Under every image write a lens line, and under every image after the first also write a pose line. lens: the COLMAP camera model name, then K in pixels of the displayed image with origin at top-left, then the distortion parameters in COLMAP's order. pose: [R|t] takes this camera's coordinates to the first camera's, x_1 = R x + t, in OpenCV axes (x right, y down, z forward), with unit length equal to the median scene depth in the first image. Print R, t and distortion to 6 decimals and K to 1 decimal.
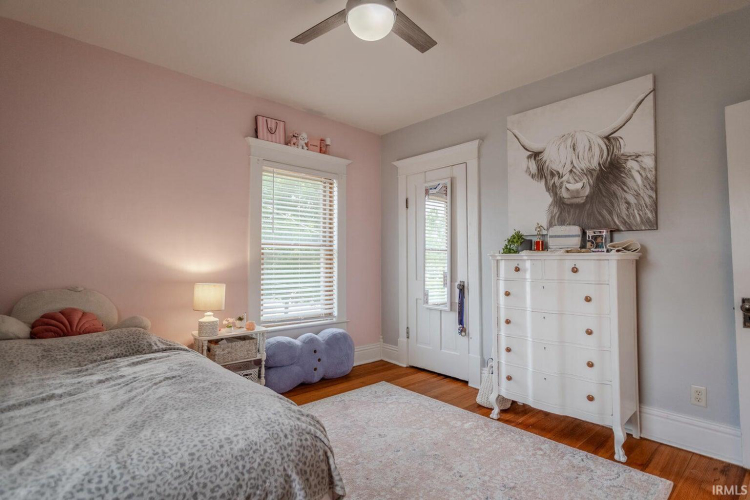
lens RADIAL K [[361.4, 0, 386.3], [0, 361.4, 248.6], [0, 0, 1]] dist [0.000535, 0.000137]
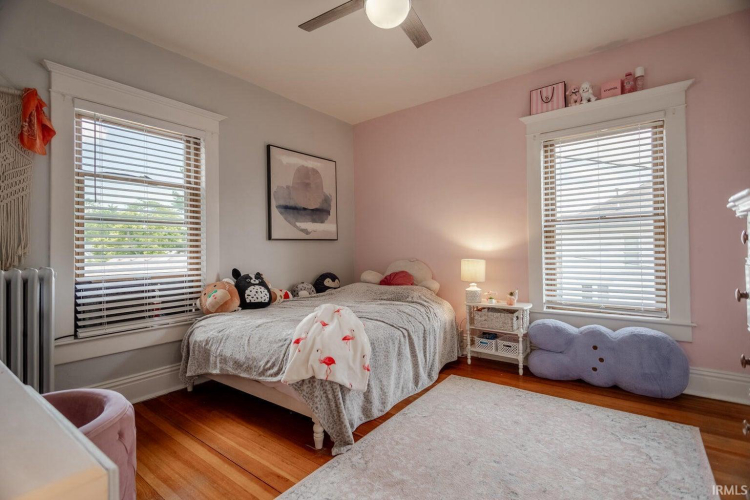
lens RADIAL K [[361.4, 0, 386.3], [0, 361.4, 248.6], [0, 0, 1]] dist [0.000535, 0.000137]
pose [[0.200226, -0.001967, -0.979748, 0.514455], [0.055772, 0.998399, 0.009393, 0.026276], [0.978161, -0.056523, 0.200015, 0.387907]]
